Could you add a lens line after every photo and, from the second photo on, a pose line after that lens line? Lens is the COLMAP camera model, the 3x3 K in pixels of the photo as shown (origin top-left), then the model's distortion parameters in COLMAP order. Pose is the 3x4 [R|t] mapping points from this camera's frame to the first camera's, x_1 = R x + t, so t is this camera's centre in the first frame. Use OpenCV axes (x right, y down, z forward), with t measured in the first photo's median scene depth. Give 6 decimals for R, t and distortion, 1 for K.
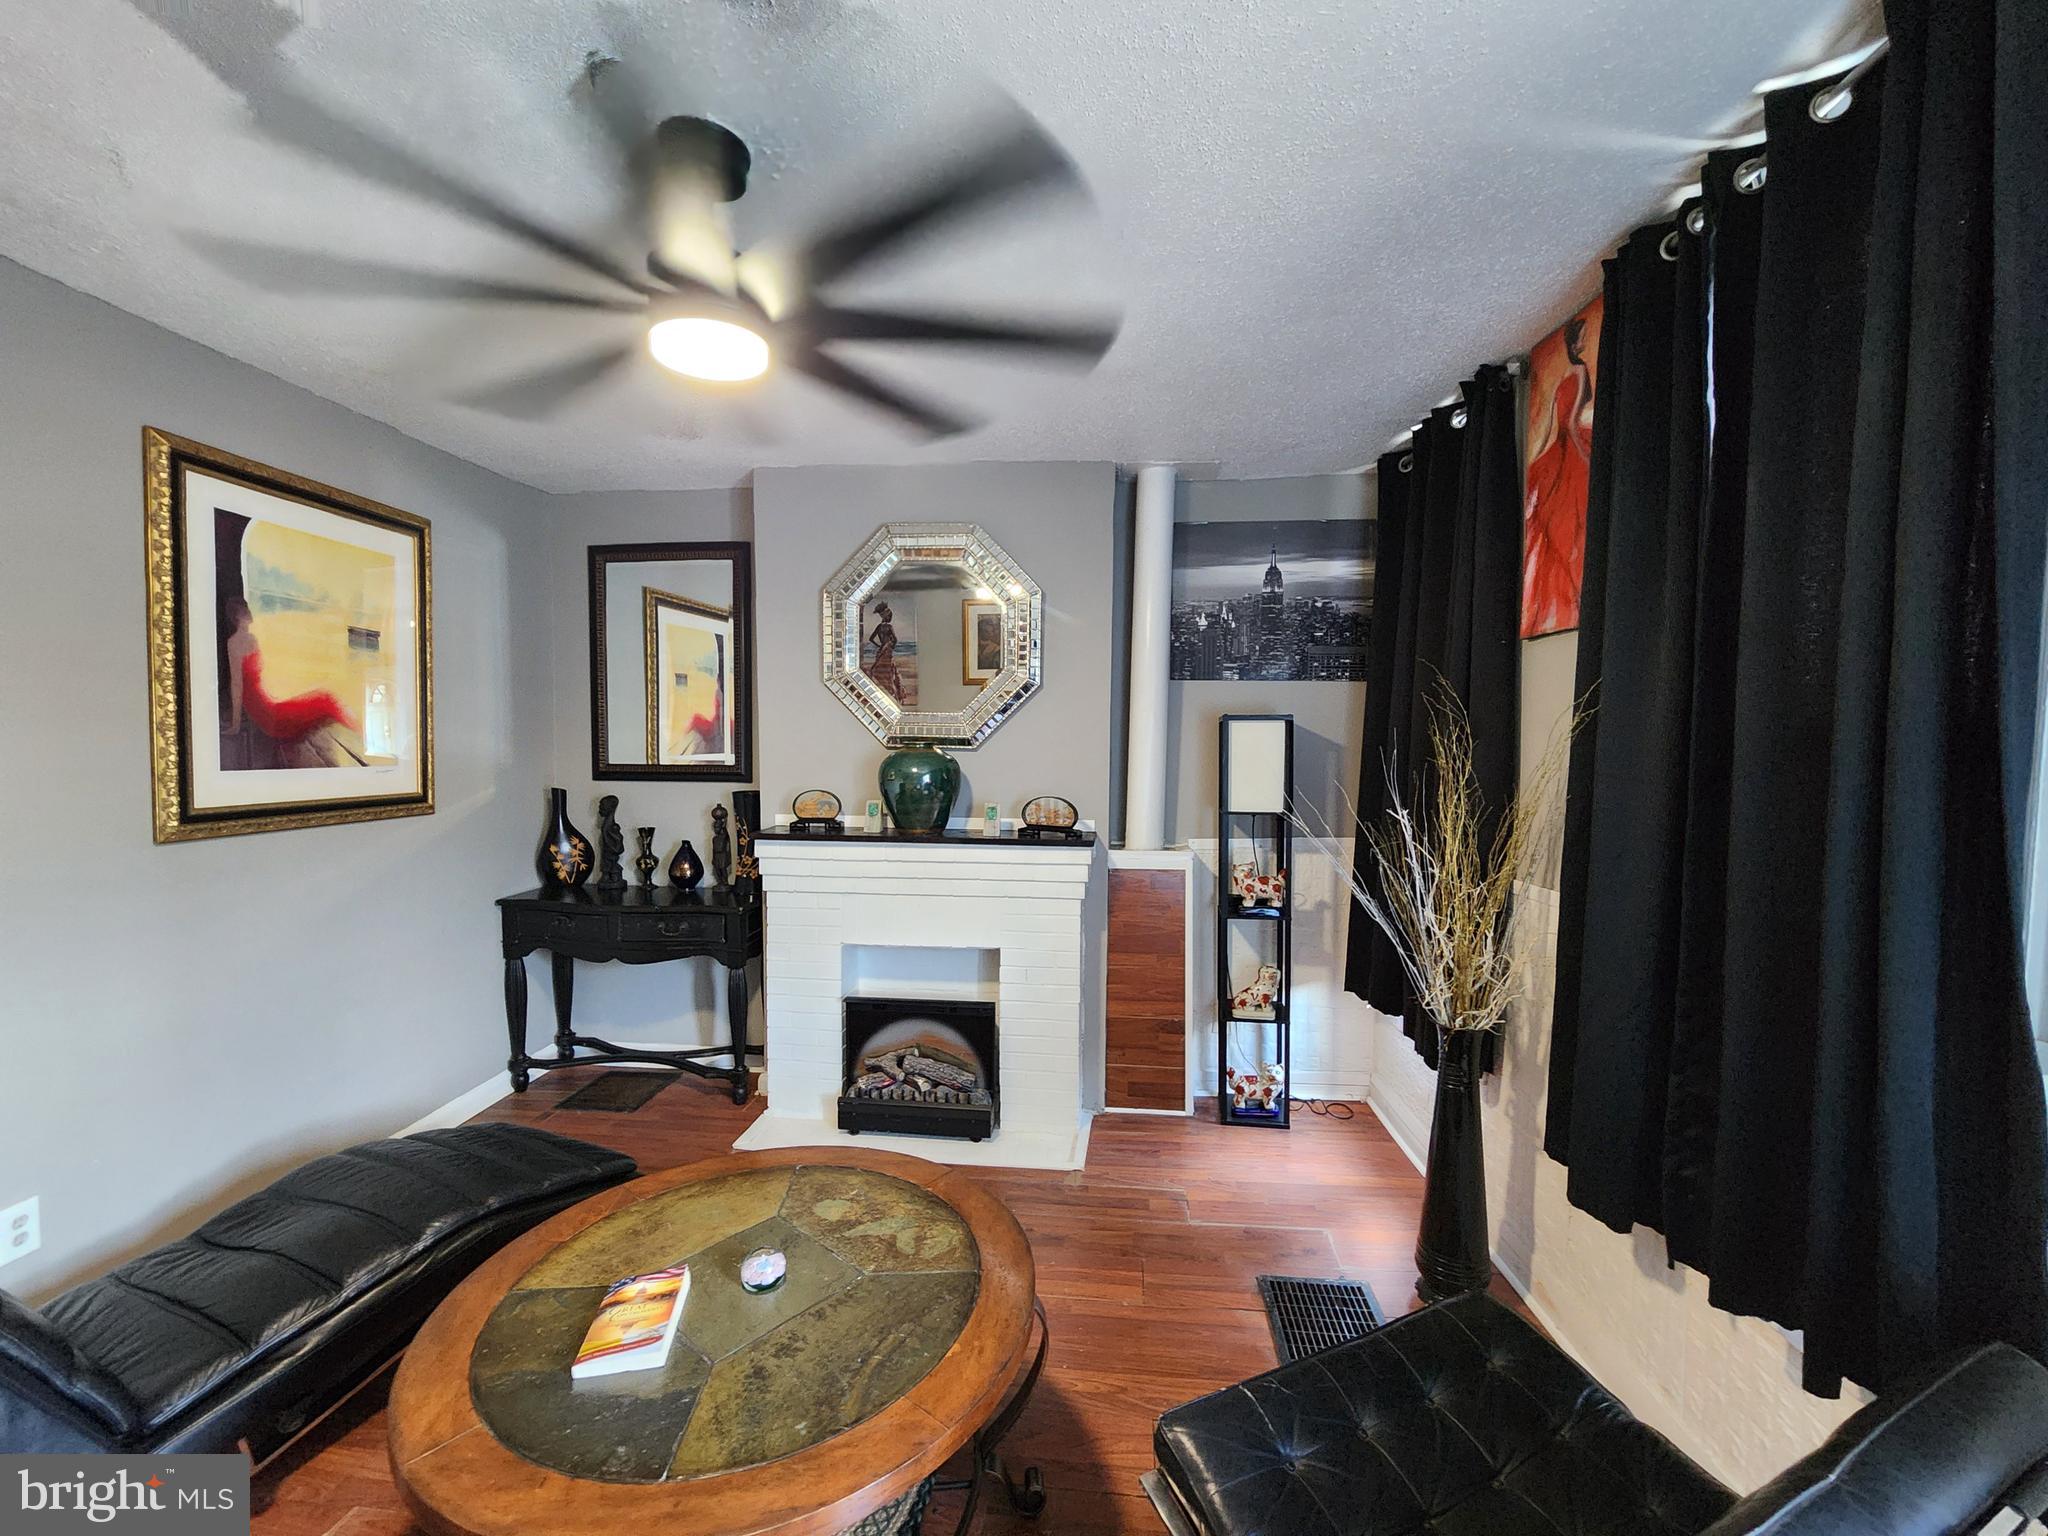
lens RADIAL K [[844.3, 0, 1024.0], [0, 844.3, 768.0], [0, 0, 1]] dist [-0.001291, -0.001153]
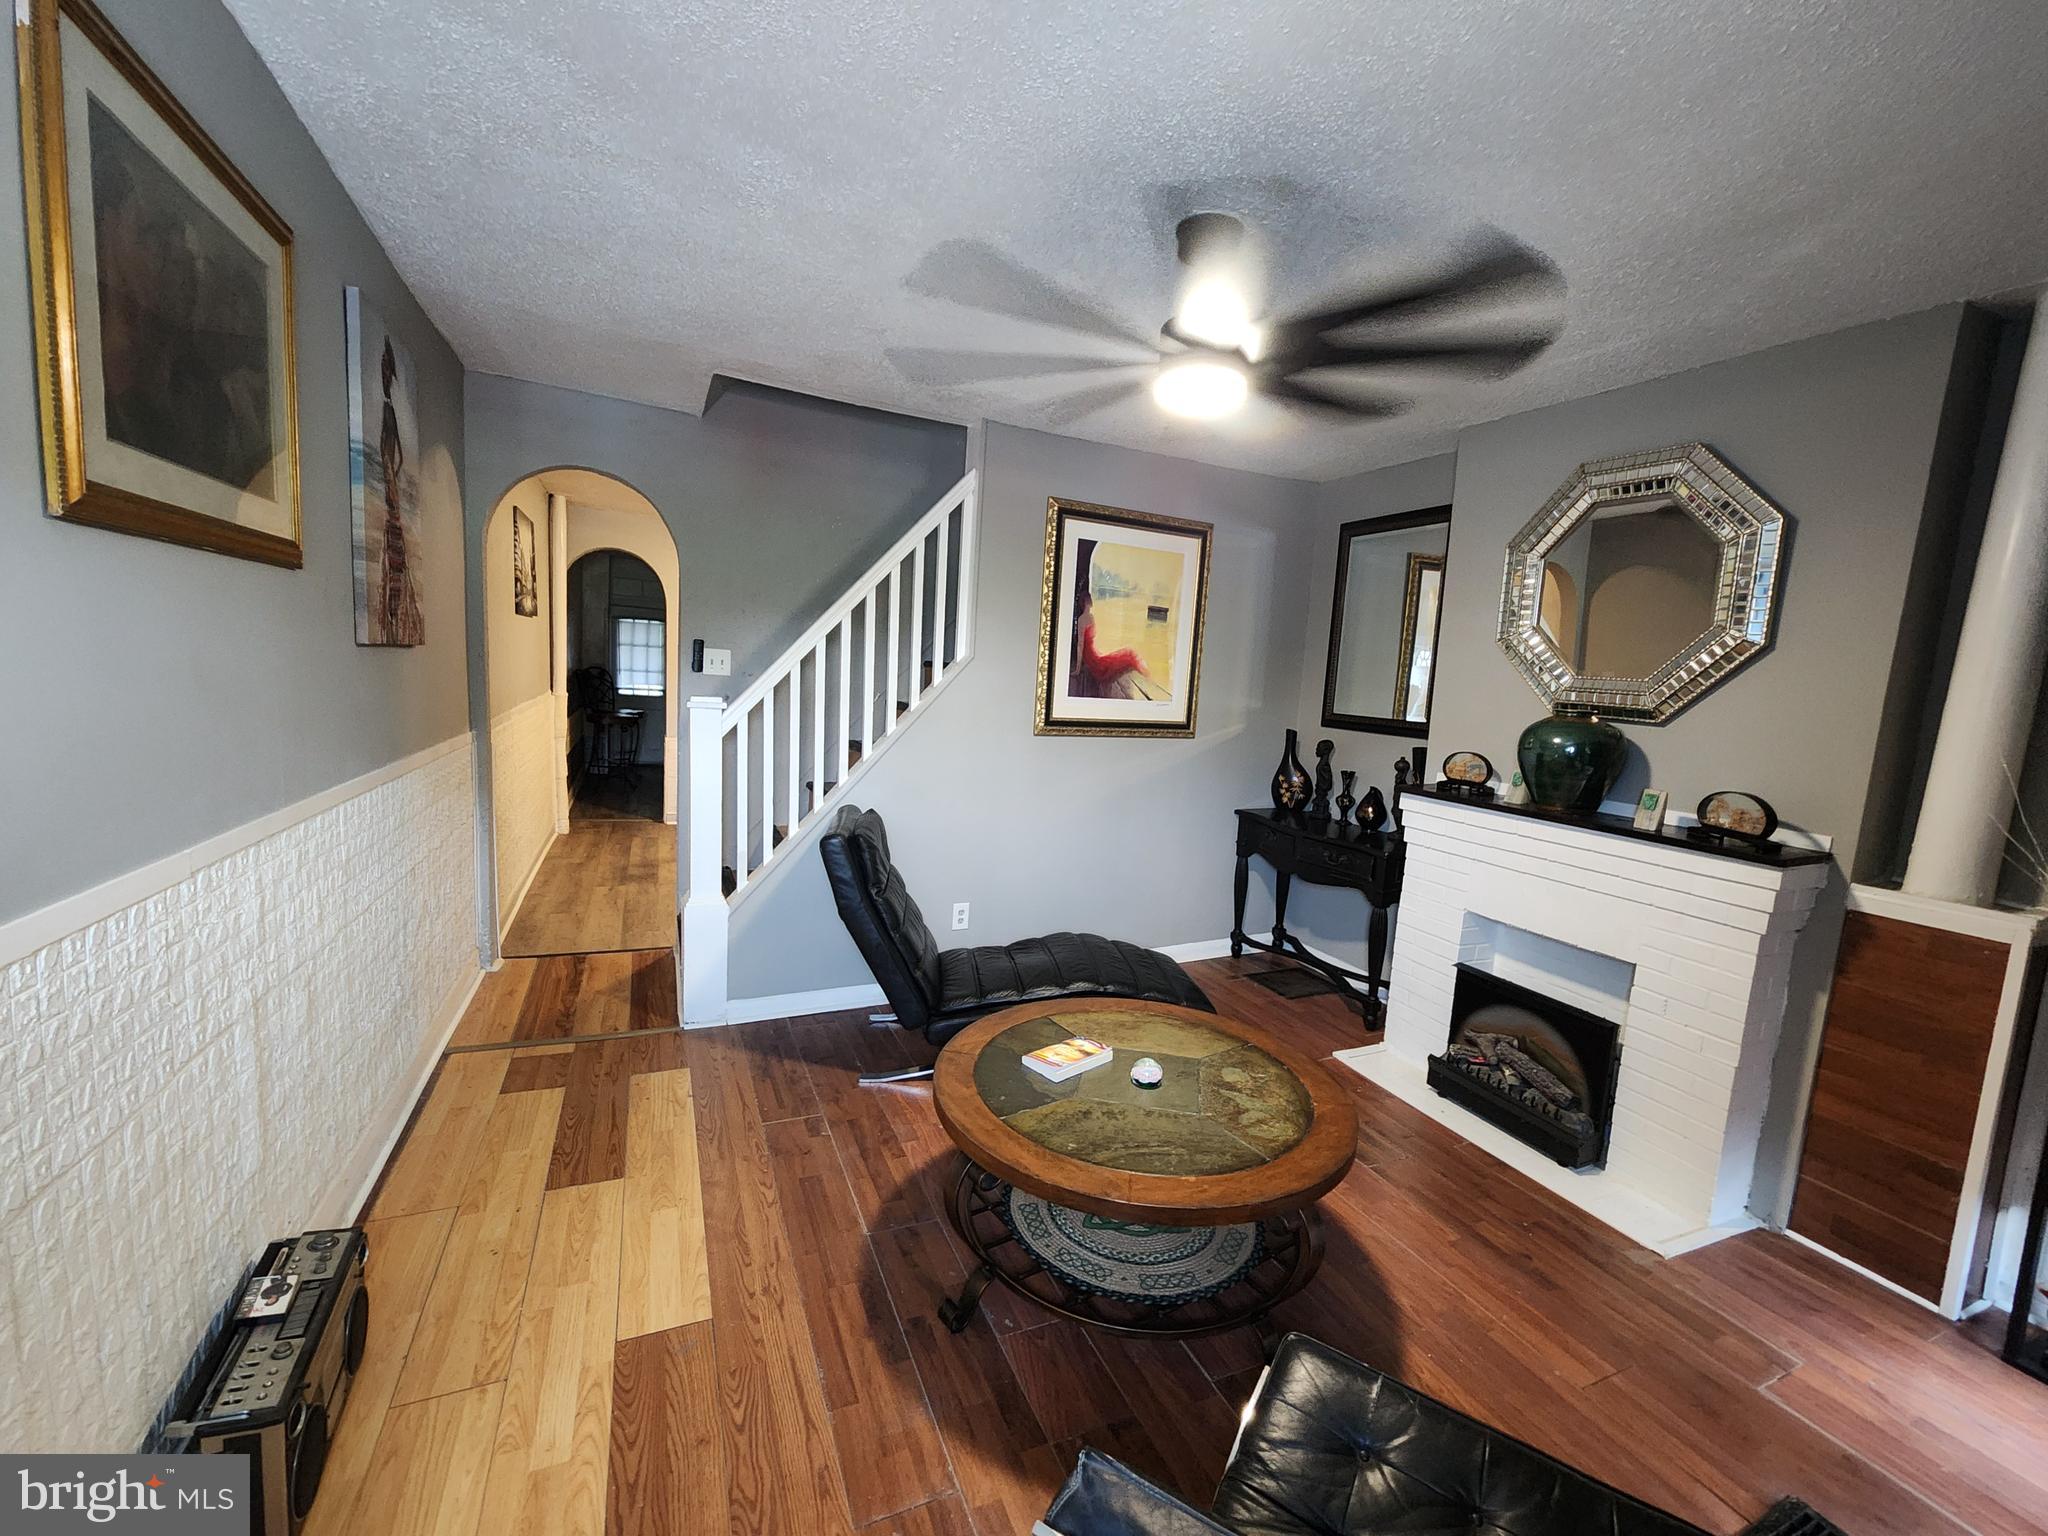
lens RADIAL K [[836.8, 0, 1037.1], [0, 836.8, 770.9], [0, 0, 1]] dist [-0.001134, 0.000668]
pose [[0.505806, 0.127048, -0.853240, 0.347688], [-0.083735, 0.991656, 0.098019, -0.006224], [0.858574, 0.021868, 0.512224, 0.068975]]
